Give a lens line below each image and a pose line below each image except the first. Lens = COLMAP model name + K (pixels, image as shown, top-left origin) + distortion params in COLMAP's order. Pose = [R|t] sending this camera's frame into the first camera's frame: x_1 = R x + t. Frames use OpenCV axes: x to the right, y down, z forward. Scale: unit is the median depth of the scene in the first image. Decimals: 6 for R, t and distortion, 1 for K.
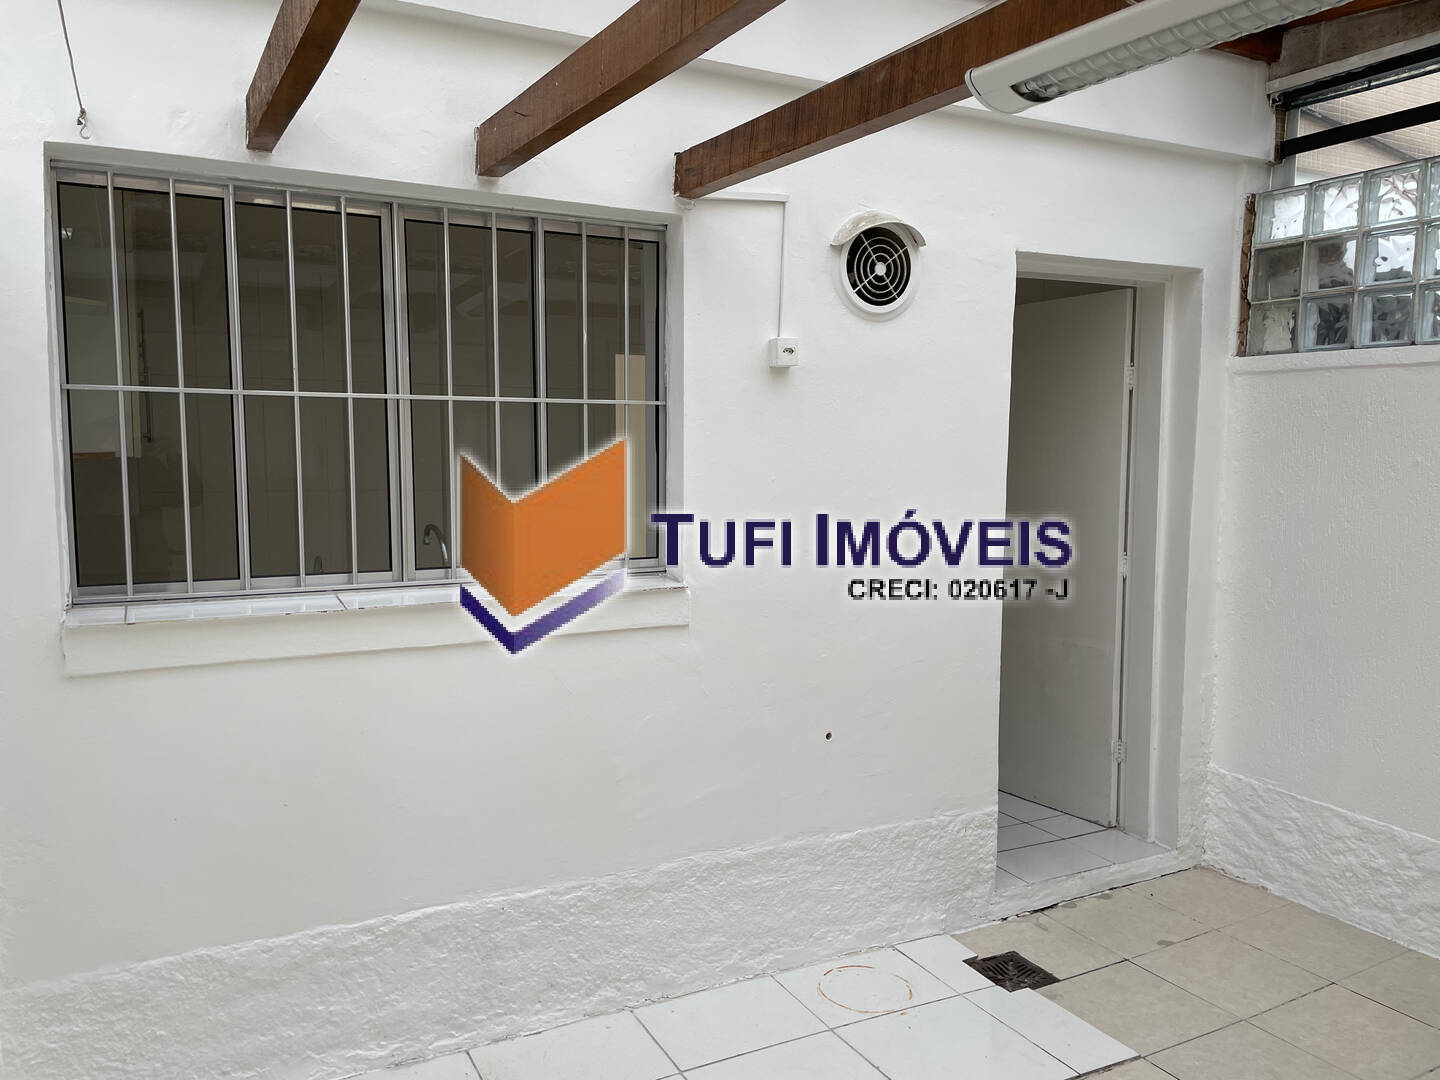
lens RADIAL K [[1090.1, 0, 719.6], [0, 1090.1, 538.8], [0, 0, 1]] dist [0.058273, -0.077932]
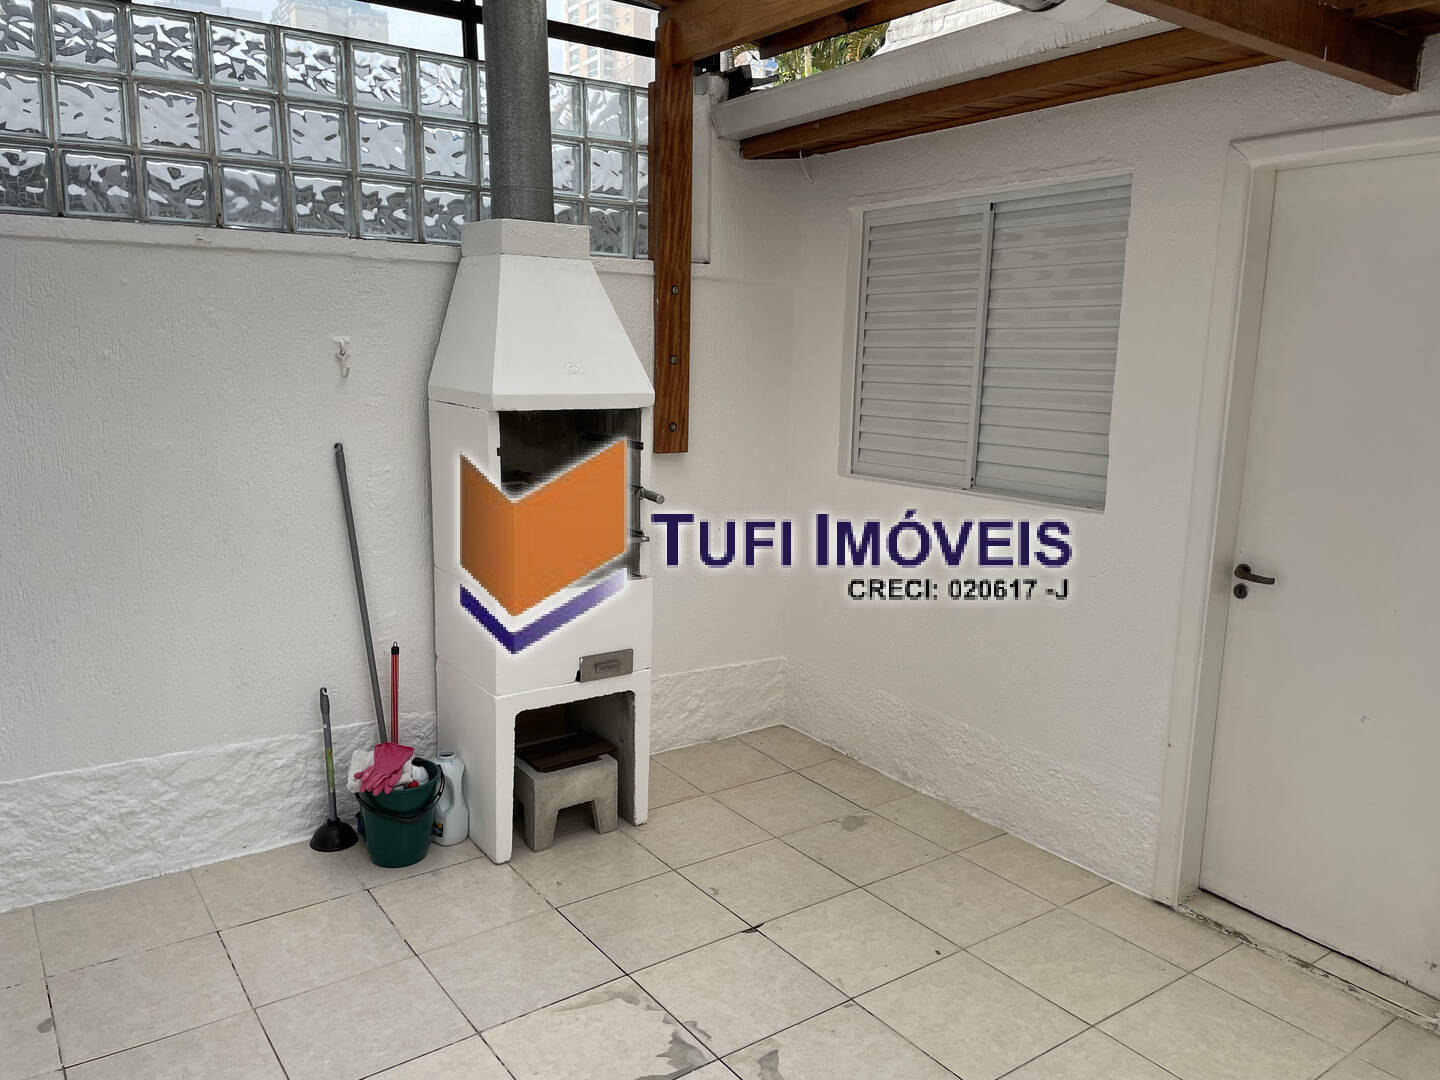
lens RADIAL K [[1090.1, 0, 721.7], [0, 1090.1, 540.7], [0, 0, 1]] dist [0.058273, -0.077932]
pose [[-0.122934, -0.183795, 0.975247, -0.297069], [0.073973, 0.978270, 0.193689, -0.055976], [-0.989654, 0.095953, -0.106667, 0.585409]]
